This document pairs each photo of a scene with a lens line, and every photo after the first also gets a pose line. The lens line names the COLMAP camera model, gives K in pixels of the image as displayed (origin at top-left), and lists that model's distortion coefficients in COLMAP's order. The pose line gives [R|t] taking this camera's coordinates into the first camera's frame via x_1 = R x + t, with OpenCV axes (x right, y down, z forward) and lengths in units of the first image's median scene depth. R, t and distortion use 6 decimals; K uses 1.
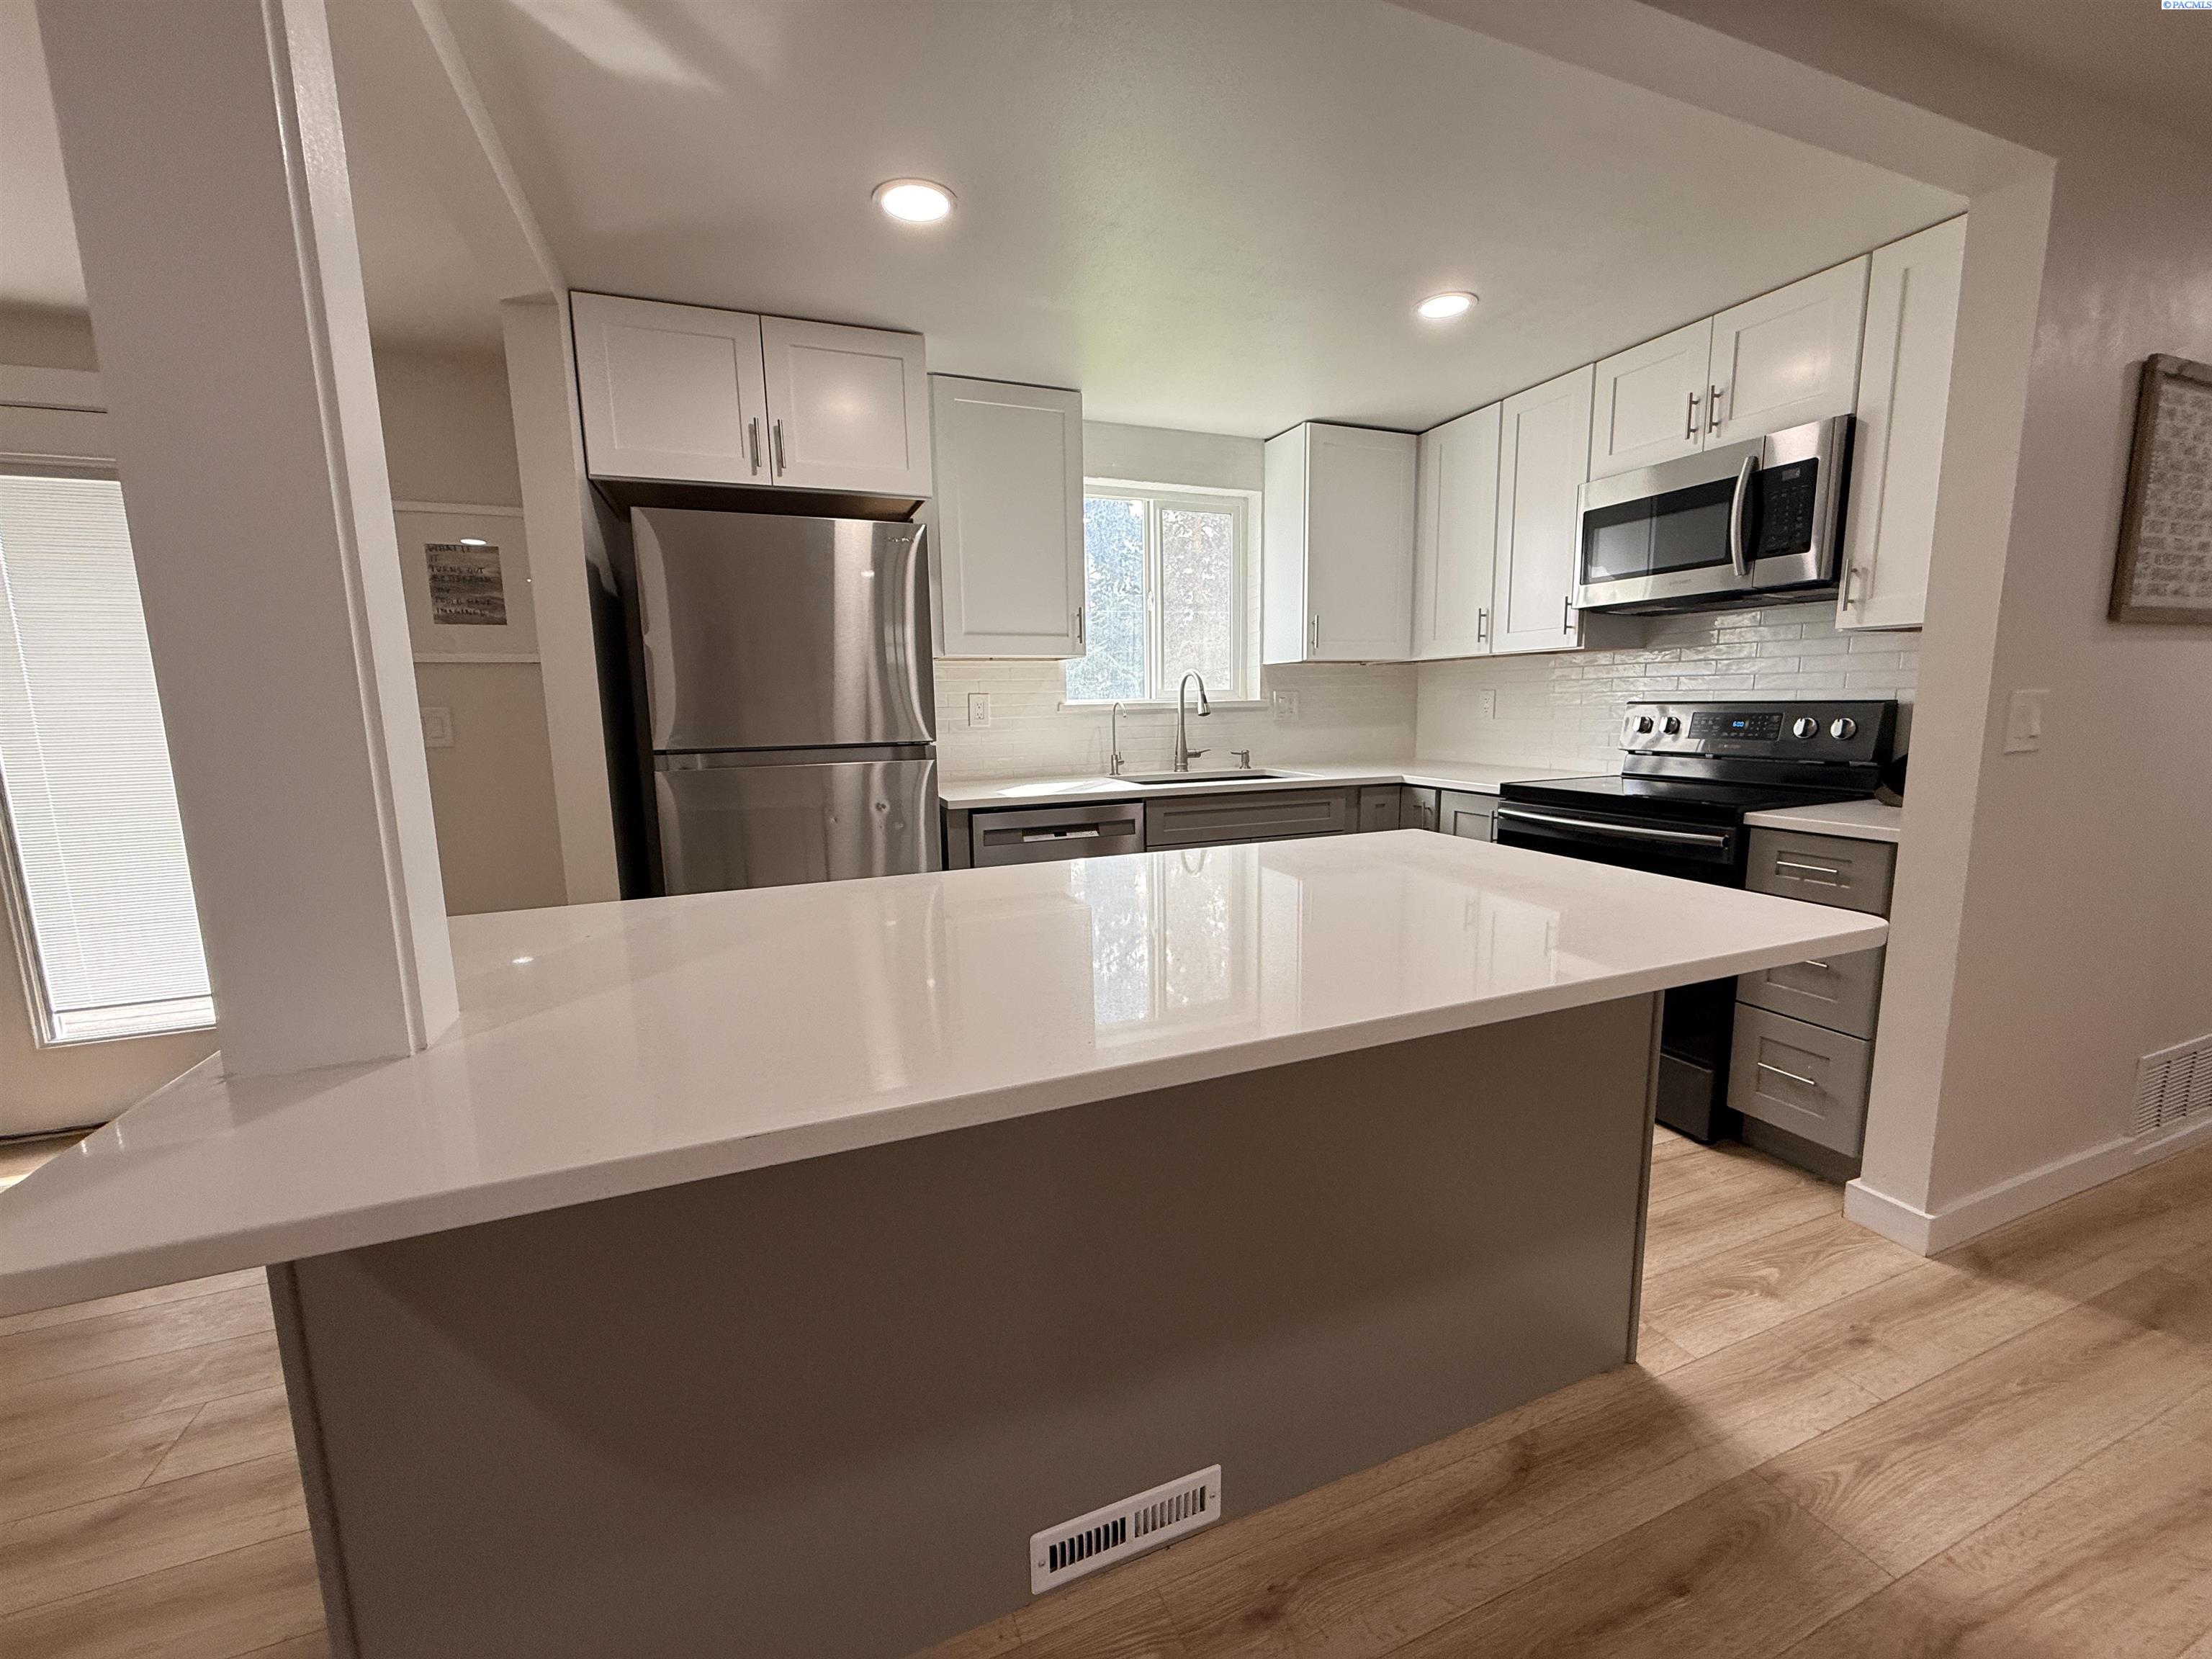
lens RADIAL K [[880.5, 0, 1099.9], [0, 880.5, 832.2], [0, 0, 1]] dist [-0.000887, -0.000069]
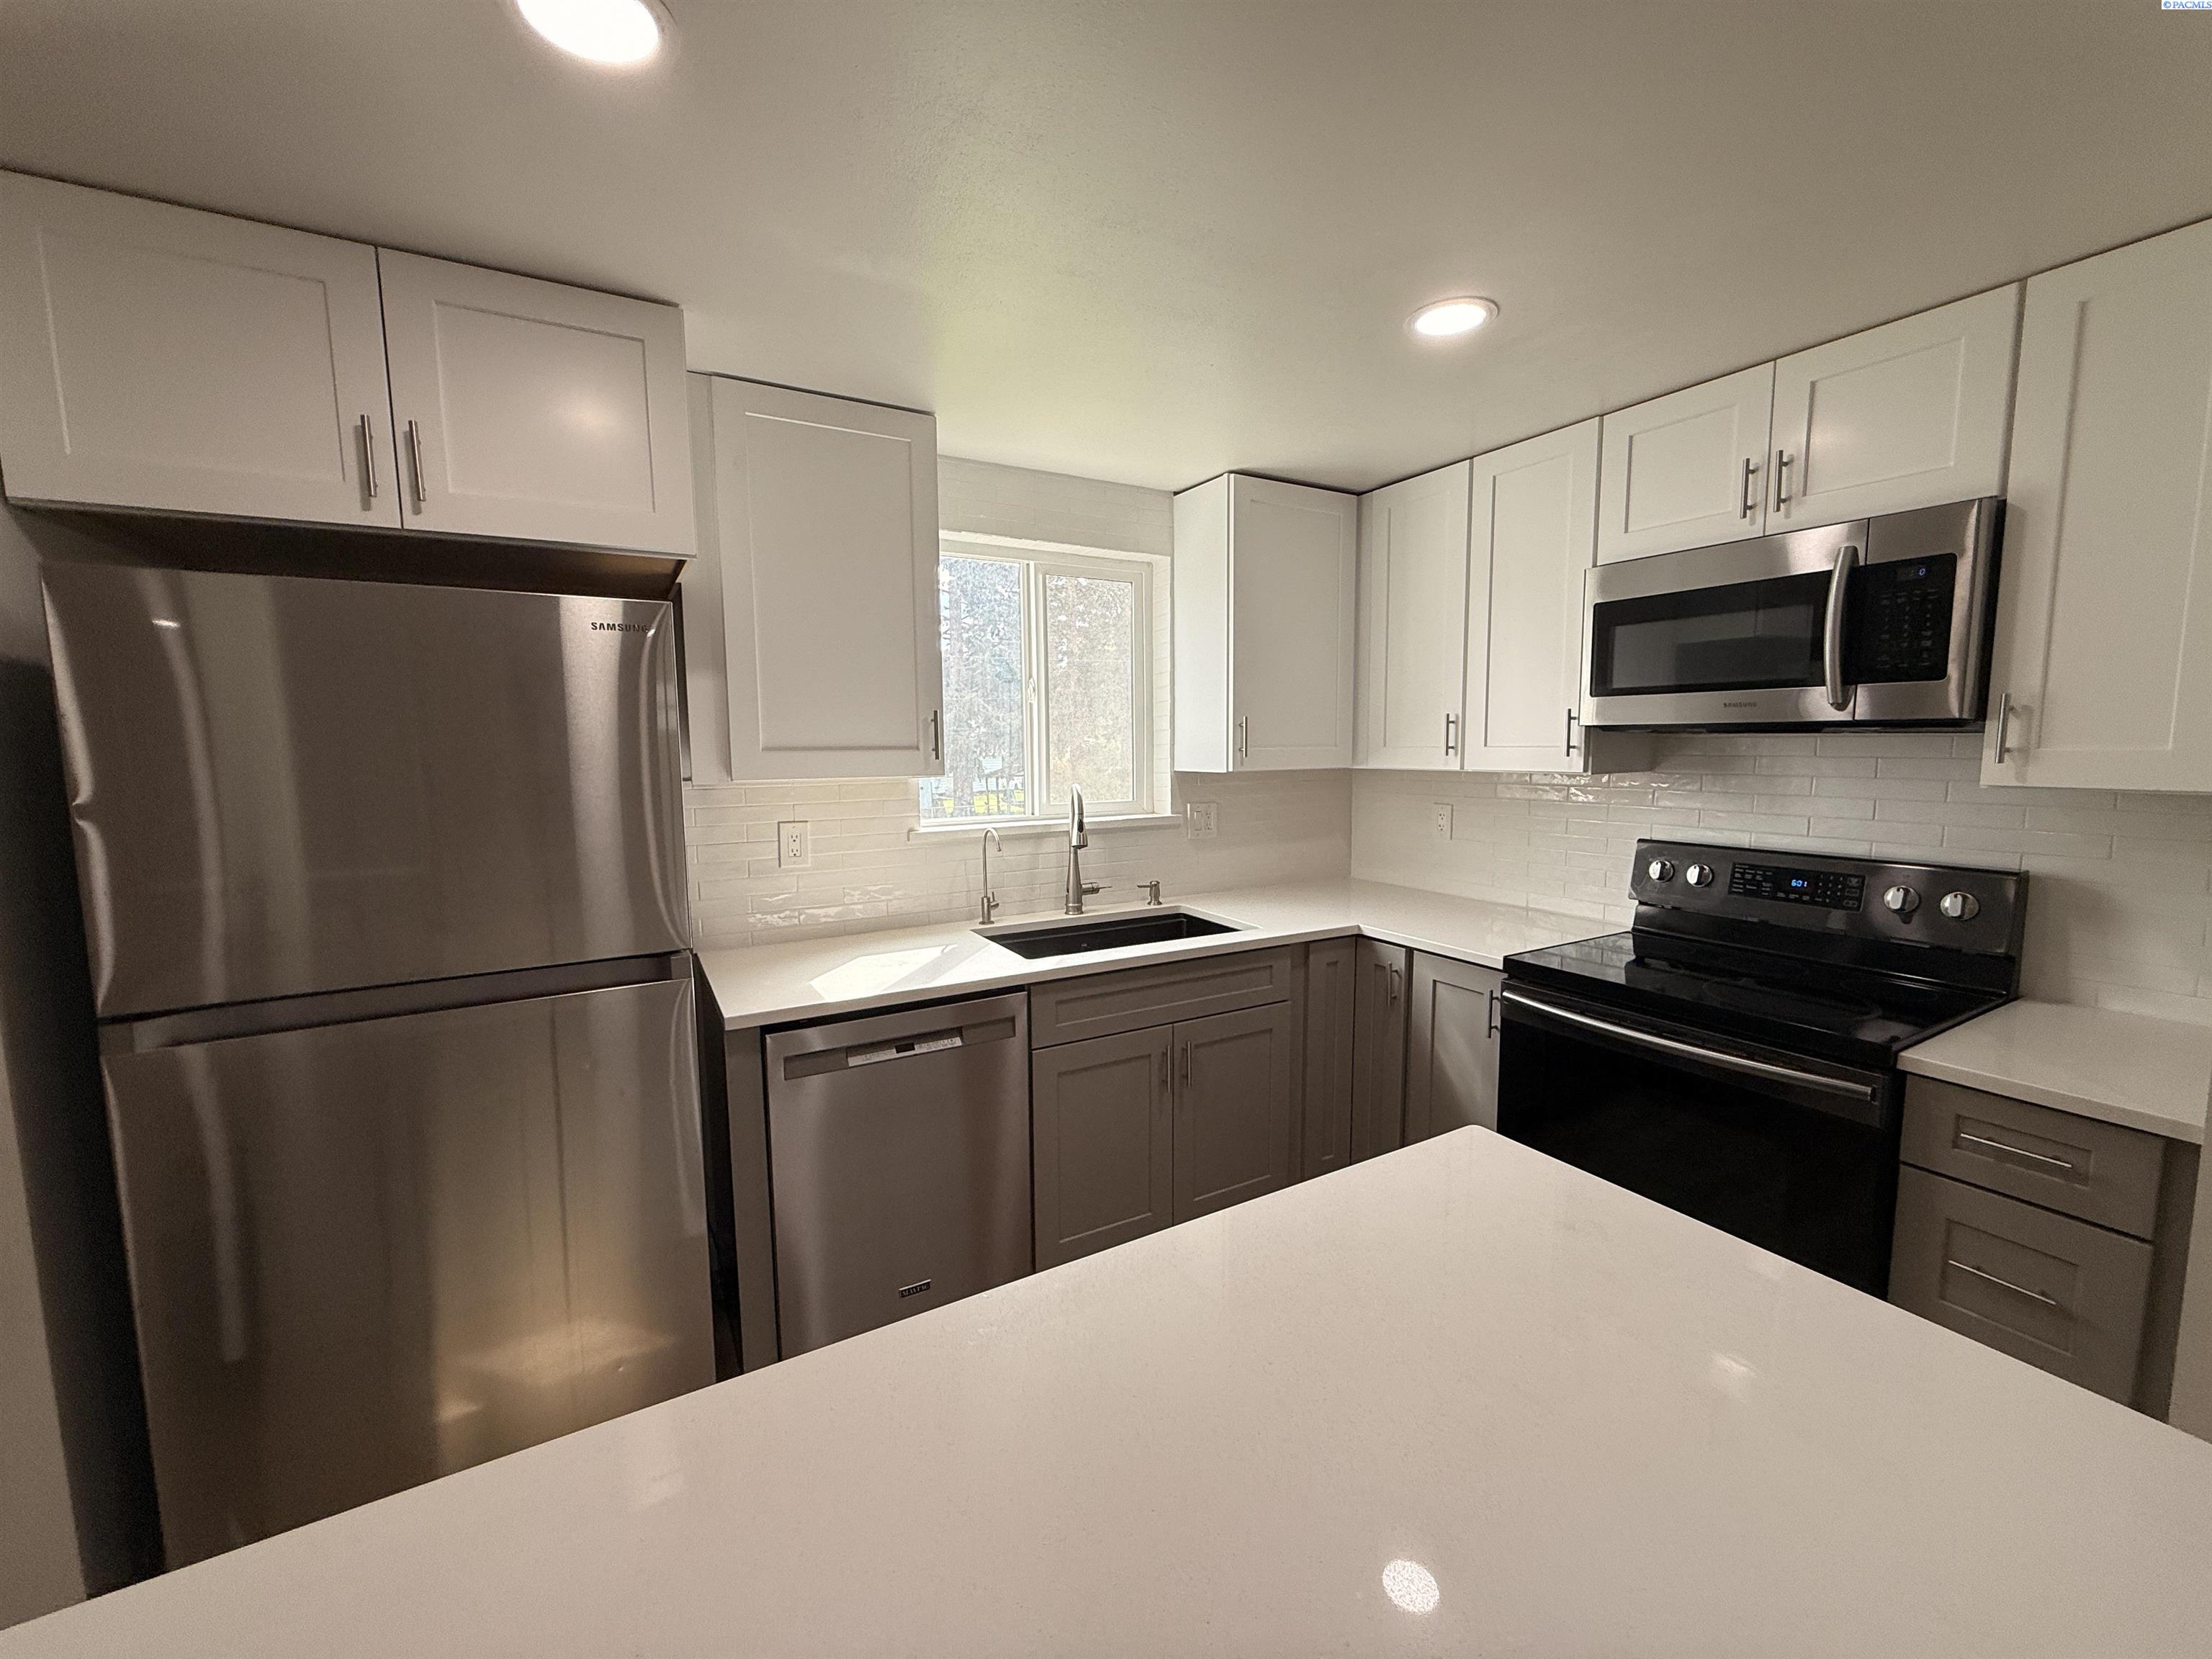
lens RADIAL K [[880.5, 0, 1099.9], [0, 880.5, 832.2], [0, 0, 1]] dist [-0.000887, -0.000069]
pose [[0.990022, -0.006897, 0.140744, 0.008880], [0.013450, 0.998867, -0.045657, -0.124614], [-0.140270, 0.047094, 0.988993, 0.284356]]
